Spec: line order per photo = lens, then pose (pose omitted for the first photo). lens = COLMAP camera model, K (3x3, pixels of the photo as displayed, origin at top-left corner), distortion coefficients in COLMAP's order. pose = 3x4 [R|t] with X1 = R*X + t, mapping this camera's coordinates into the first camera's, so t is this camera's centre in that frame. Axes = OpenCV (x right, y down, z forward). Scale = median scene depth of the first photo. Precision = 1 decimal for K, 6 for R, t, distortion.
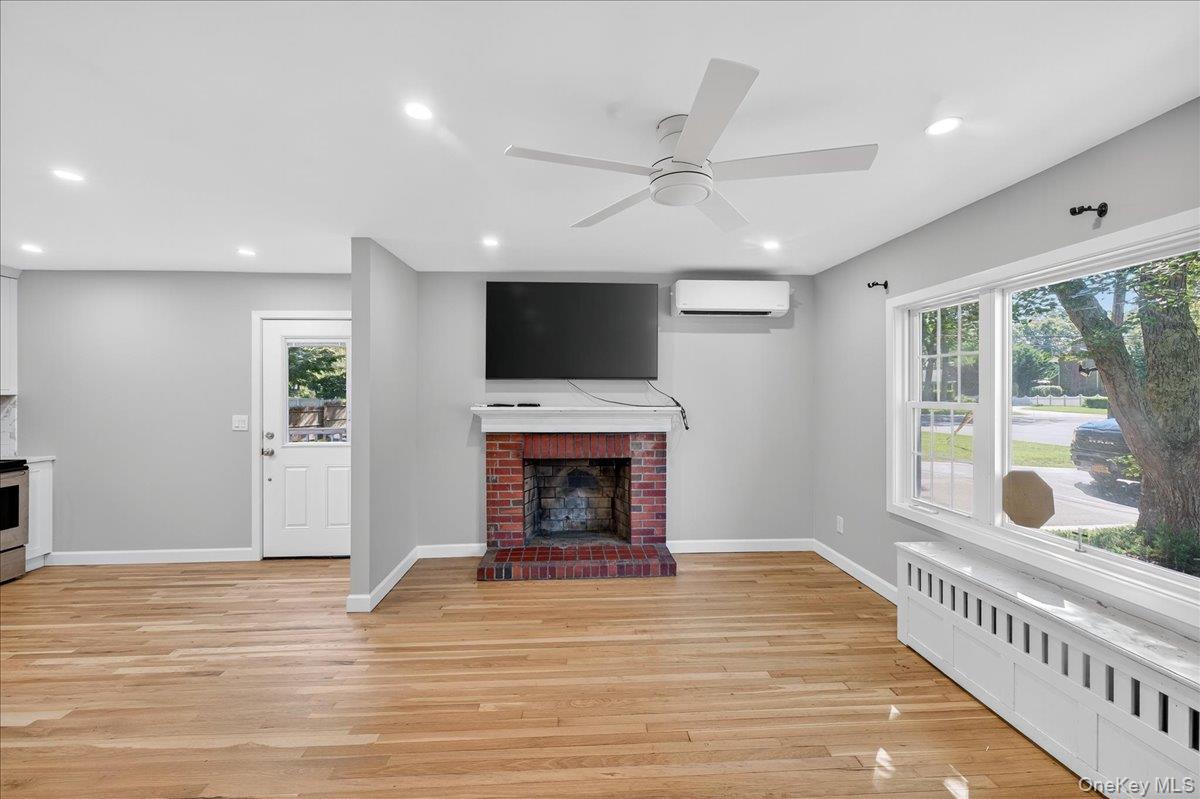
lens RADIAL K [[481.6, 0, 580.0], [0, 481.6, 401.9], [0, 0, 1]] dist [0.001161, 0.000611]
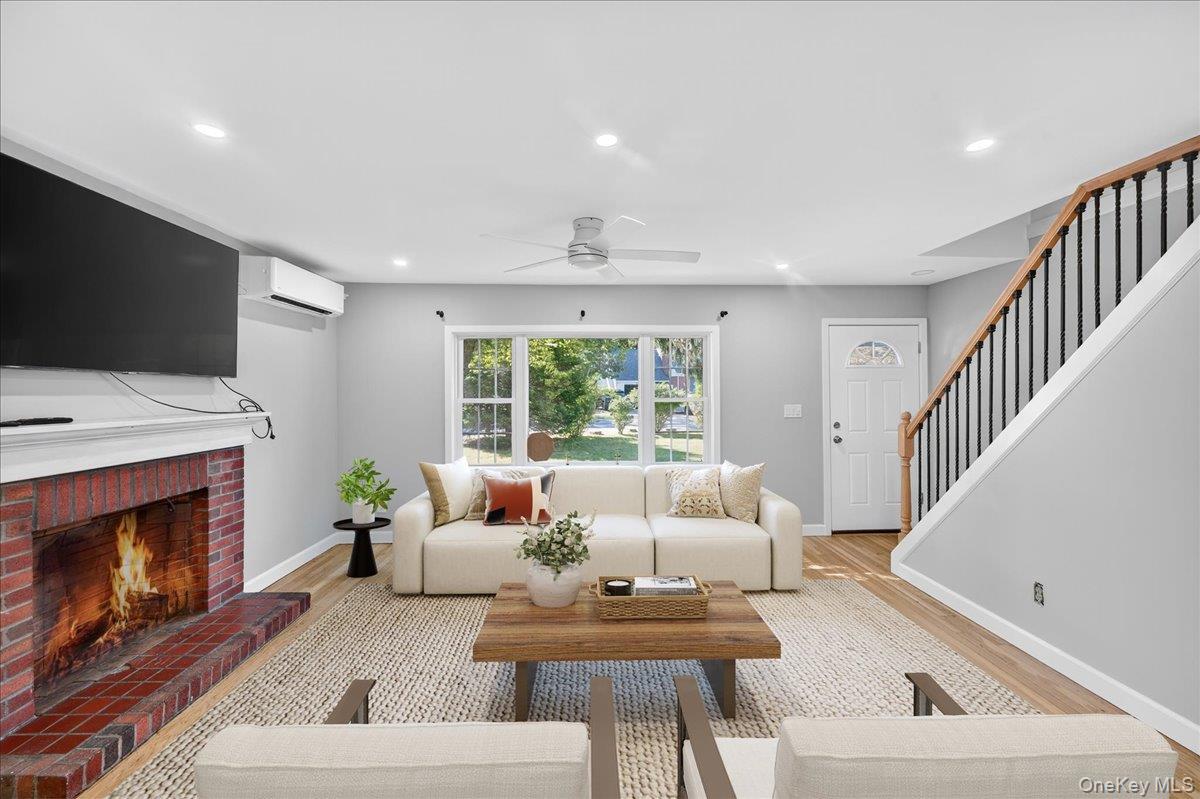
lens RADIAL K [[481.6, 0, 601.2], [0, 481.6, 389.1], [0, 0, 1]] dist [0.001161, 0.000611]
pose [[0.016013, 0.002146, 0.999869, -0.625871], [0.030150, 0.999542, -0.002628, -0.008522], [-0.999417, 0.030188, 0.015941, 0.439671]]
